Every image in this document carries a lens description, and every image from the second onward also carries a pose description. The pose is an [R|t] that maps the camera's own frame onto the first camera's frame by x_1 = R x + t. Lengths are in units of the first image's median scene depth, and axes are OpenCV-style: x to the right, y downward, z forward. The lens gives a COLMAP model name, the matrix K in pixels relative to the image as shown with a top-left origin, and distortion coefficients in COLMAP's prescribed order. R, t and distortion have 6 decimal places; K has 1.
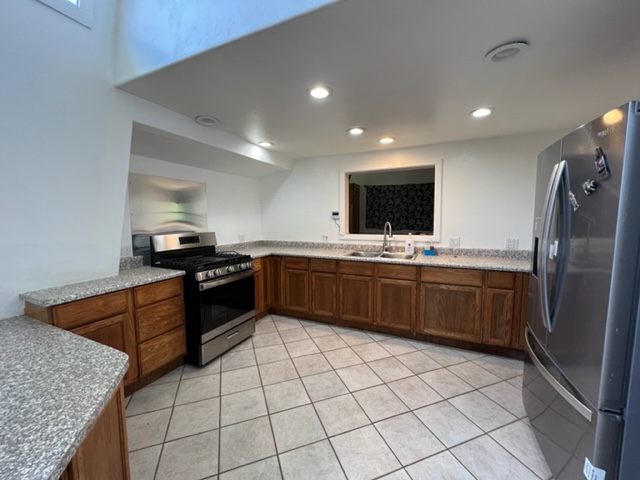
lens RADIAL K [[256.8, 0, 318.8], [0, 256.8, 238.6], [0, 0, 1]] dist [-0.001436, 0.000208]
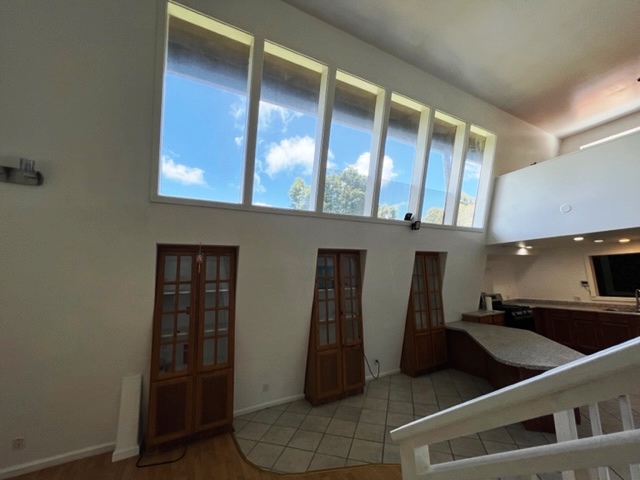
lens RADIAL K [[256.8, 0, 318.8], [0, 256.8, 238.6], [0, 0, 1]] dist [-0.001436, 0.000208]
pose [[0.792309, -0.104067, -0.601179, -0.279081], [-0.029325, 0.977712, -0.207895, 0.012473], [0.609415, 0.182347, 0.771598, -1.359521]]
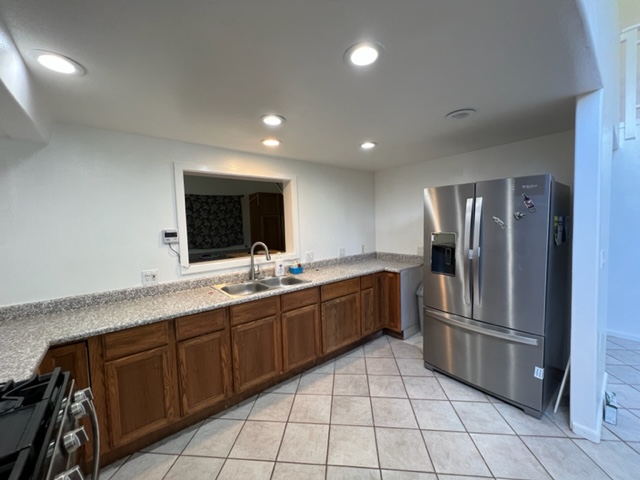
lens RADIAL K [[256.8, 0, 318.8], [0, 256.8, 238.6], [0, 0, 1]] dist [-0.001436, 0.000208]
pose [[0.441155, -0.060203, 0.895409, -0.375827], [0.105223, 0.994335, 0.015012, -0.068523], [-0.891241, 0.087595, 0.444991, 0.480667]]
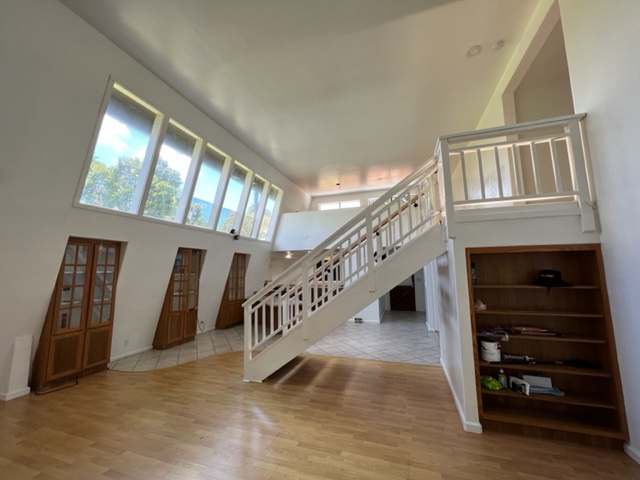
lens RADIAL K [[256.8, 0, 318.8], [0, 256.8, 238.6], [0, 0, 1]] dist [-0.001436, 0.000208]
pose [[0.994037, 0.010014, 0.108584, -0.201246], [0.012838, 0.978103, -0.207723, 0.153202], [-0.108287, 0.207878, 0.972142, -2.399199]]
